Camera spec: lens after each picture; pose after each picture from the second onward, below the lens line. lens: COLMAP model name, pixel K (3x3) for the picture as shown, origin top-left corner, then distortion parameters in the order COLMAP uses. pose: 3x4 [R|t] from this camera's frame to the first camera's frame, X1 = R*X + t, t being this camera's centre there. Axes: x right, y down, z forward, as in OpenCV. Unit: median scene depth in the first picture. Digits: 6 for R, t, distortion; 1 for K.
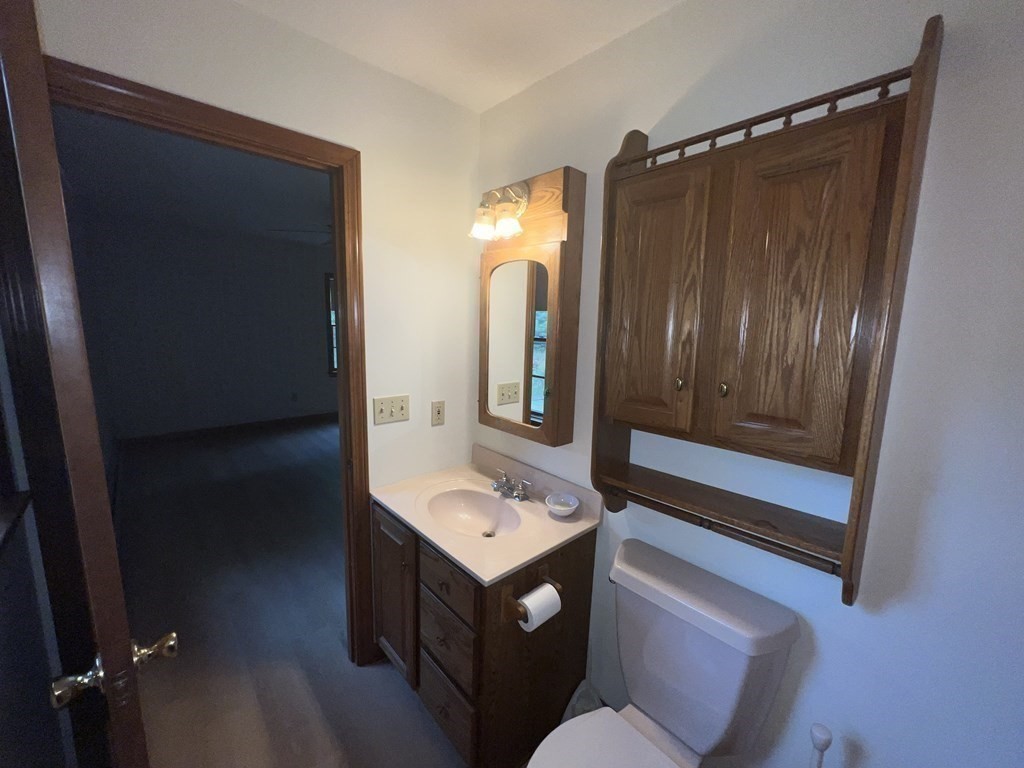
lens RADIAL K [[408.0, 0, 510.5], [0, 408.0, 385.7], [0, 0, 1]] dist [0.000451, 0.000311]
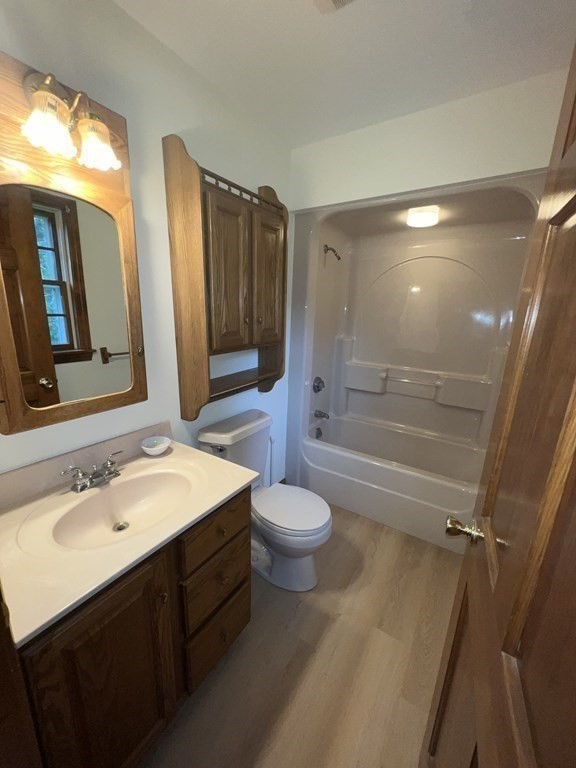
lens RADIAL K [[306.0, 0, 288.0], [0, 306.0, 384.0], [0, 0, 1]] dist [0.000451, 0.000311]
pose [[-0.272190, -0.261888, 0.925920, -0.708035], [0.103424, 0.948714, 0.298739, -0.089084], [-0.956669, 0.177076, -0.231145, 0.787596]]
